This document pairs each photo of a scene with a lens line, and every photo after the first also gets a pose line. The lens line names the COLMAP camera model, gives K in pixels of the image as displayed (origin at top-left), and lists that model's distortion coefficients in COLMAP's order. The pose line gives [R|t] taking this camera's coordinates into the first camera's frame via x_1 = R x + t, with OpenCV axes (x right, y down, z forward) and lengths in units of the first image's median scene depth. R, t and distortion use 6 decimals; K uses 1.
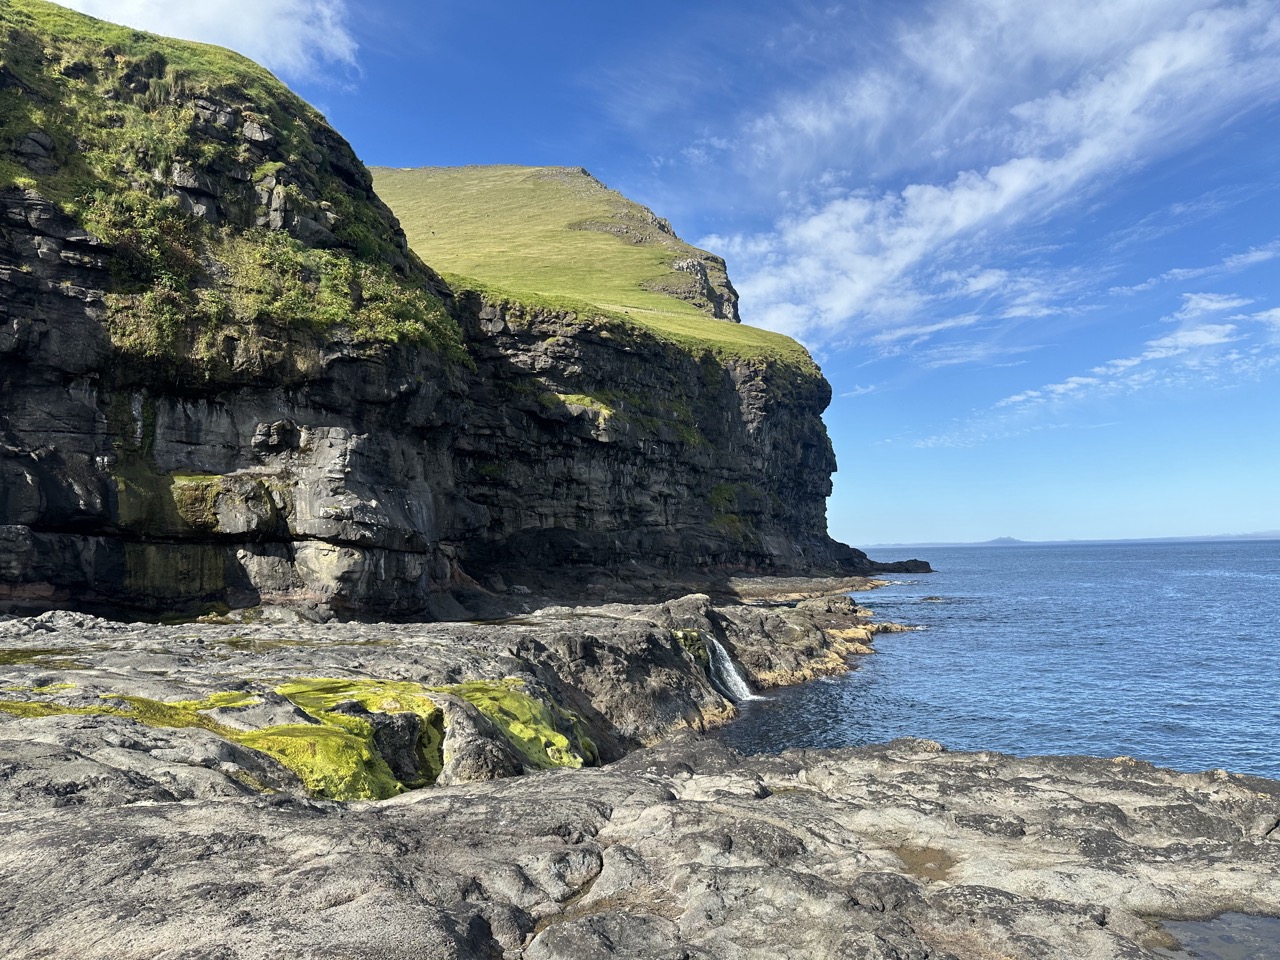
lens RADIAL K [[889.8, 0, 629.0], [0, 889.8, 491.6], [0, 0, 1]] dist [0.023185, -0.026987]
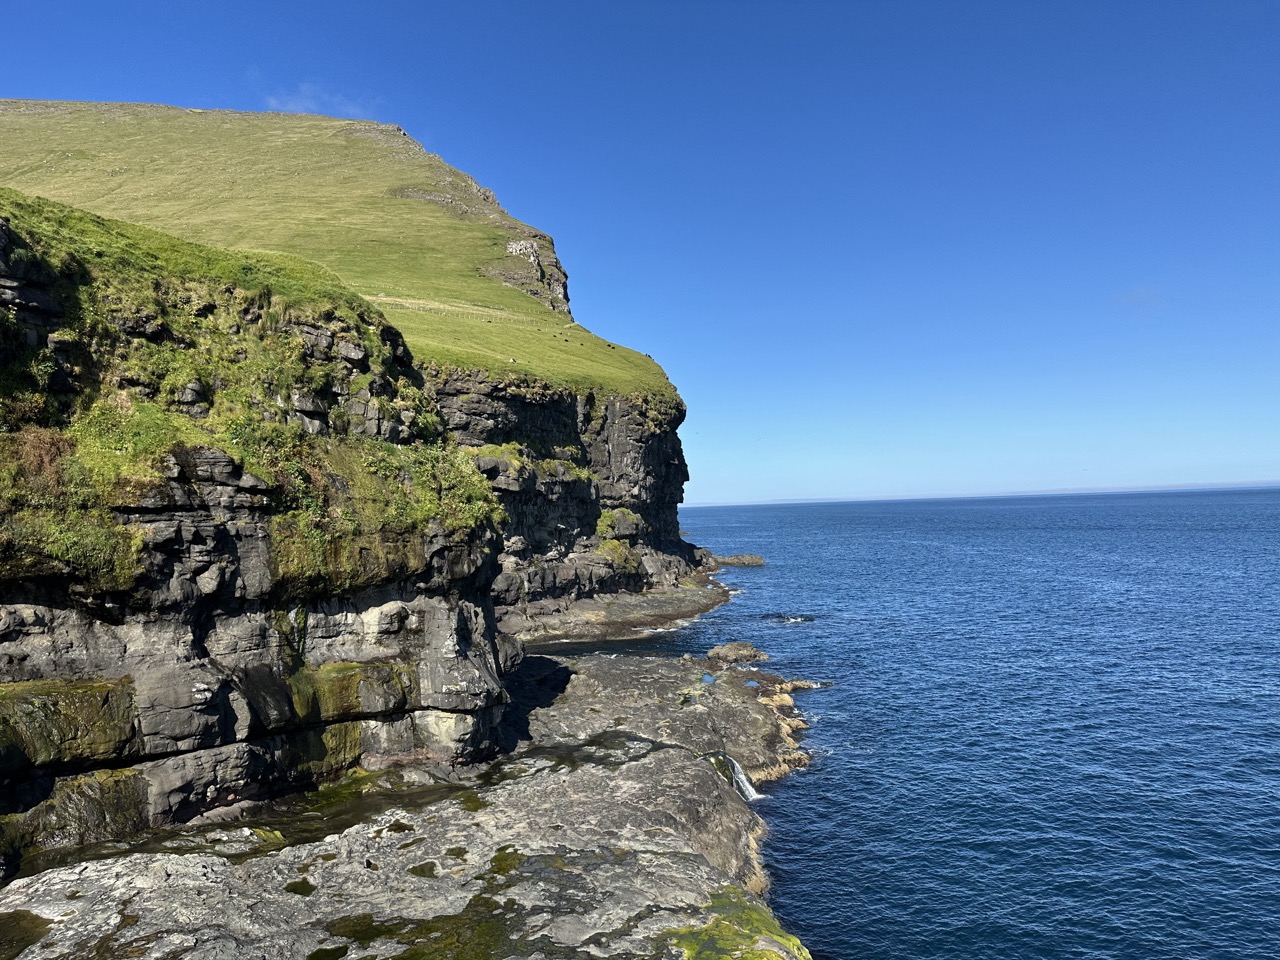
lens RADIAL K [[889.8, 0, 645.8], [0, 889.8, 479.7], [0, 0, 1]] dist [0.023185, -0.026987]
pose [[0.974384, -0.008022, 0.224748, -0.117147], [0.001379, 0.999558, 0.029699, -0.102939], [-0.224886, -0.028628, 0.973964, -0.089752]]
